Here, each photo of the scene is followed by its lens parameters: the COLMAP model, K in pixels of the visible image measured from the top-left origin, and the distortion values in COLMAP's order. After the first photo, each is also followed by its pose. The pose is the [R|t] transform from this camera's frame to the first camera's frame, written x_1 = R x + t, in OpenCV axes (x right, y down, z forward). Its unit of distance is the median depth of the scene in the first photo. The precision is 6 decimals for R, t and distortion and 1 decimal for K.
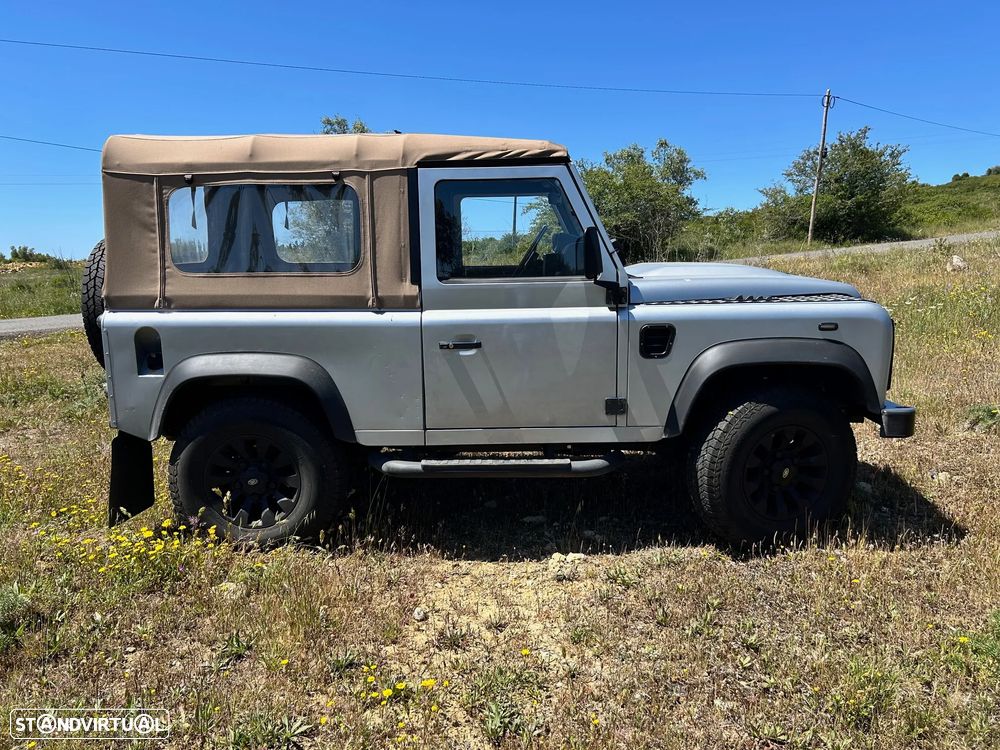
lens RADIAL K [[763.6, 0, 503.4], [0, 763.6, 384.2], [0, 0, 1]] dist [0.066227, -0.095322]
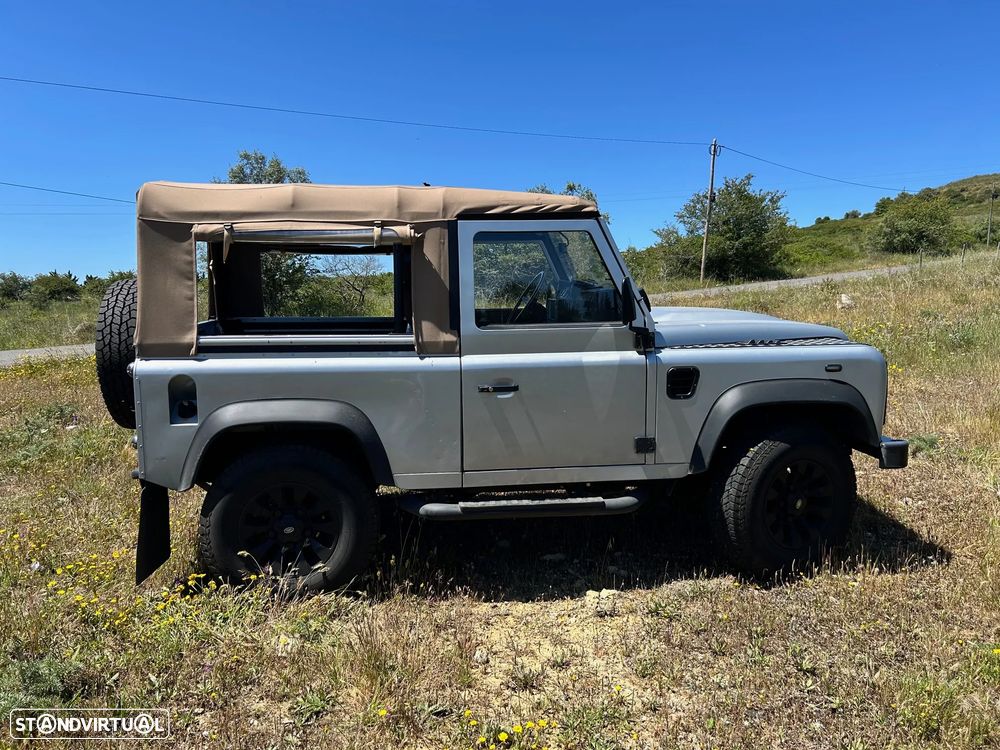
lens RADIAL K [[767.9, 0, 491.2], [0, 767.9, 368.9], [0, 0, 1]] dist [0.060718, -0.084581]
pose [[0.992042, -0.009663, 0.125540, -0.194631], [0.017688, 0.997859, -0.062965, -0.012587], [-0.124662, 0.064684, 0.990088, -0.028080]]
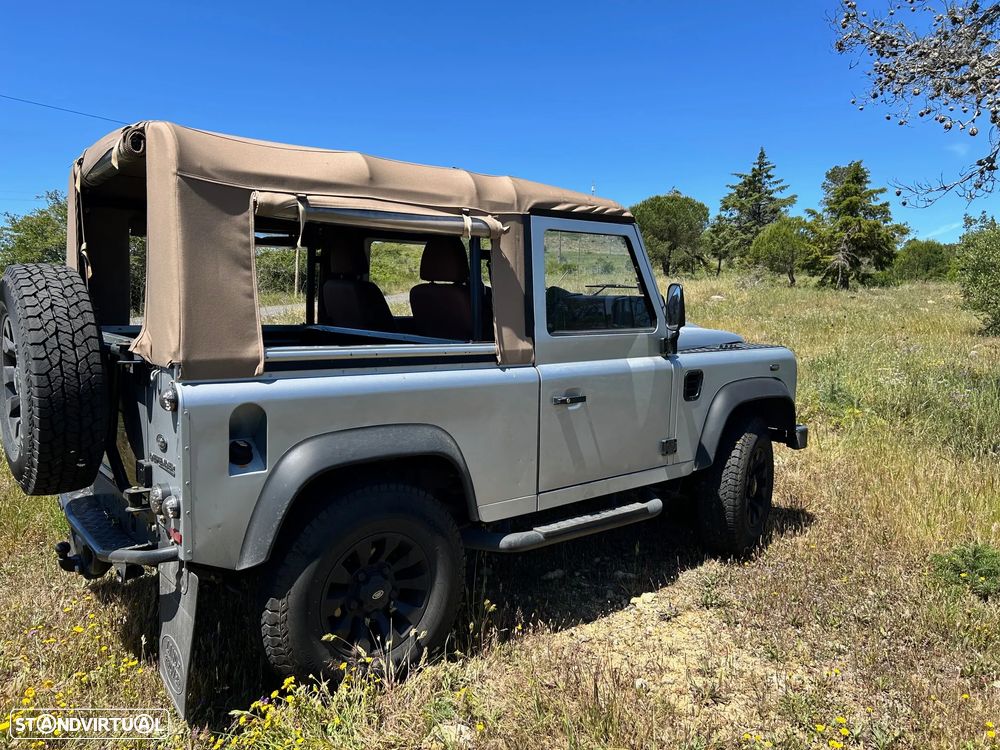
lens RADIAL K [[763.6, 0, 503.4], [0, 763.6, 384.2], [0, 0, 1]] dist [0.066227, -0.095322]
pose [[0.748851, -0.049988, 0.660851, -0.745471], [0.092347, 0.995294, -0.029358, -0.049819], [-0.656273, 0.083013, 0.749943, 0.328759]]
